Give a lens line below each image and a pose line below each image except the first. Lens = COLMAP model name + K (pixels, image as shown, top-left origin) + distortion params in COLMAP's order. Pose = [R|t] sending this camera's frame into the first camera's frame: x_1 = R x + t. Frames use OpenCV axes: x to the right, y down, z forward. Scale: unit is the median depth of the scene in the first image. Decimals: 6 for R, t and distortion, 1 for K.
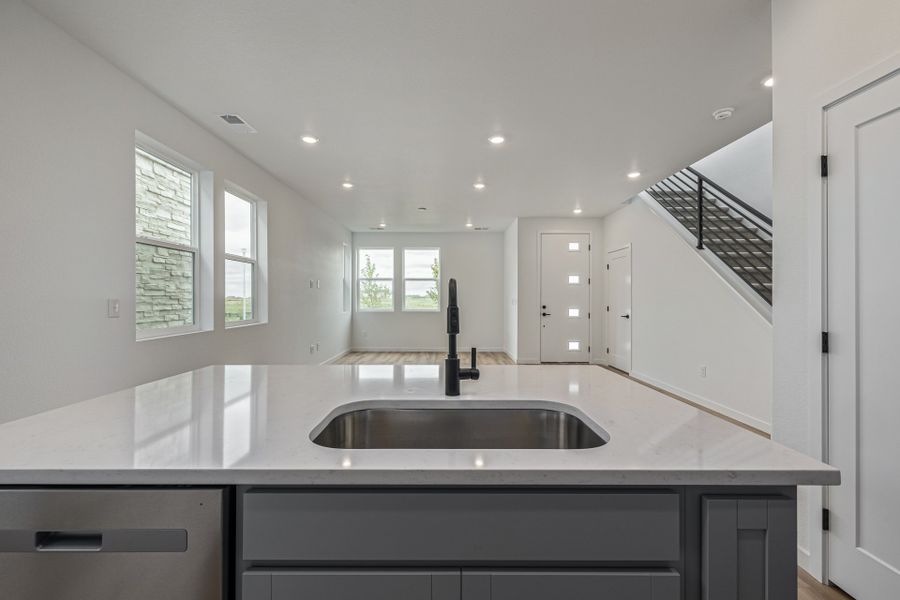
lens RADIAL K [[376.3, 0, 449.4], [0, 376.3, 298.8], [0, 0, 1]] dist [-0.000888, -0.000430]
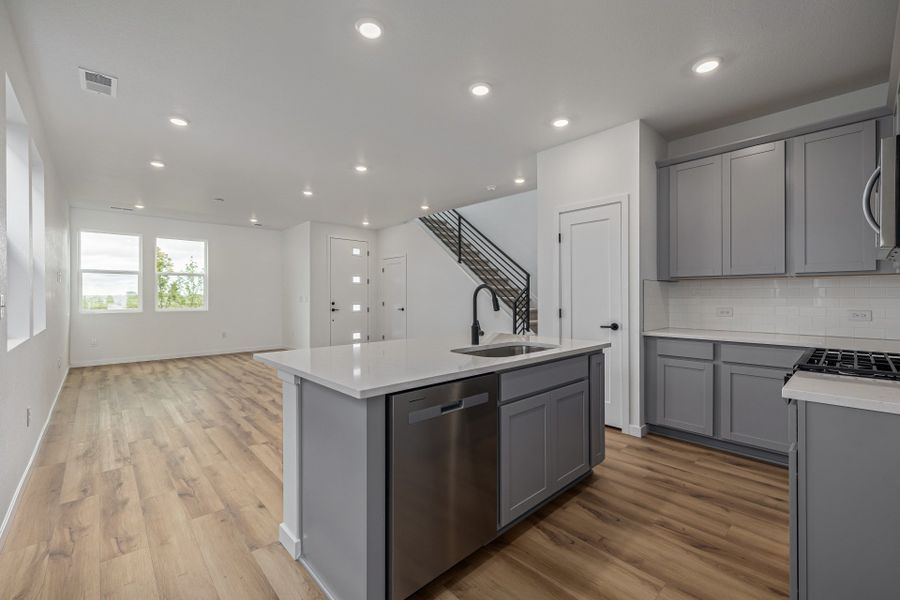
lens RADIAL K [[376.3, 0, 445.6], [0, 376.3, 295.3], [0, 0, 1]] dist [-0.000888, -0.000430]
pose [[0.741754, -0.001404, 0.670671, -0.254328], [0.003803, 0.999991, -0.002113, 0.001281], [-0.670661, 0.004118, 0.741752, -0.060662]]
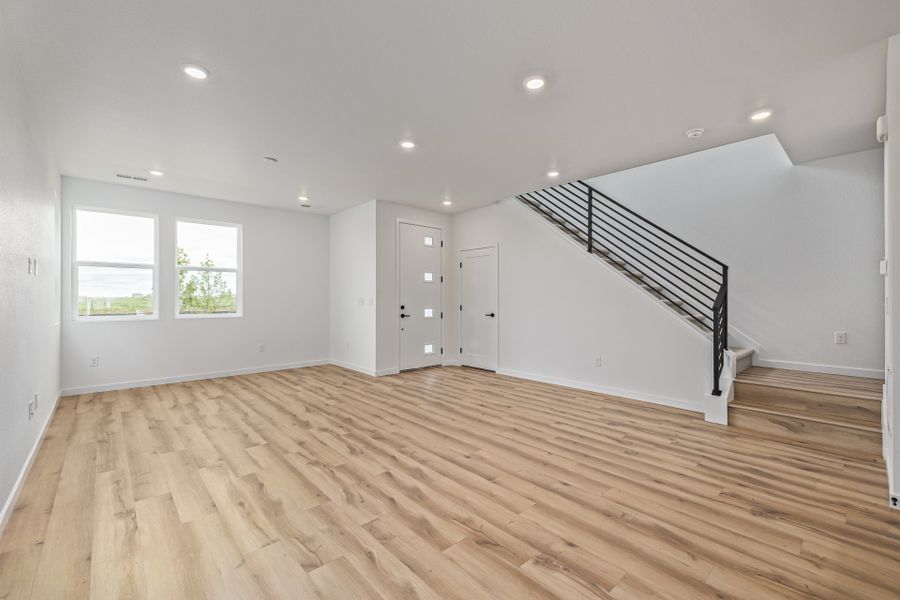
lens RADIAL K [[376.3, 0, 447.2], [0, 376.3, 298.3], [0, 0, 1]] dist [-0.000888, -0.000430]
pose [[0.747286, -0.001701, 0.664500, -0.250284], [0.002352, 0.999997, -0.000085, 0.001113], [-0.664498, 0.001627, 0.747288, 0.282116]]
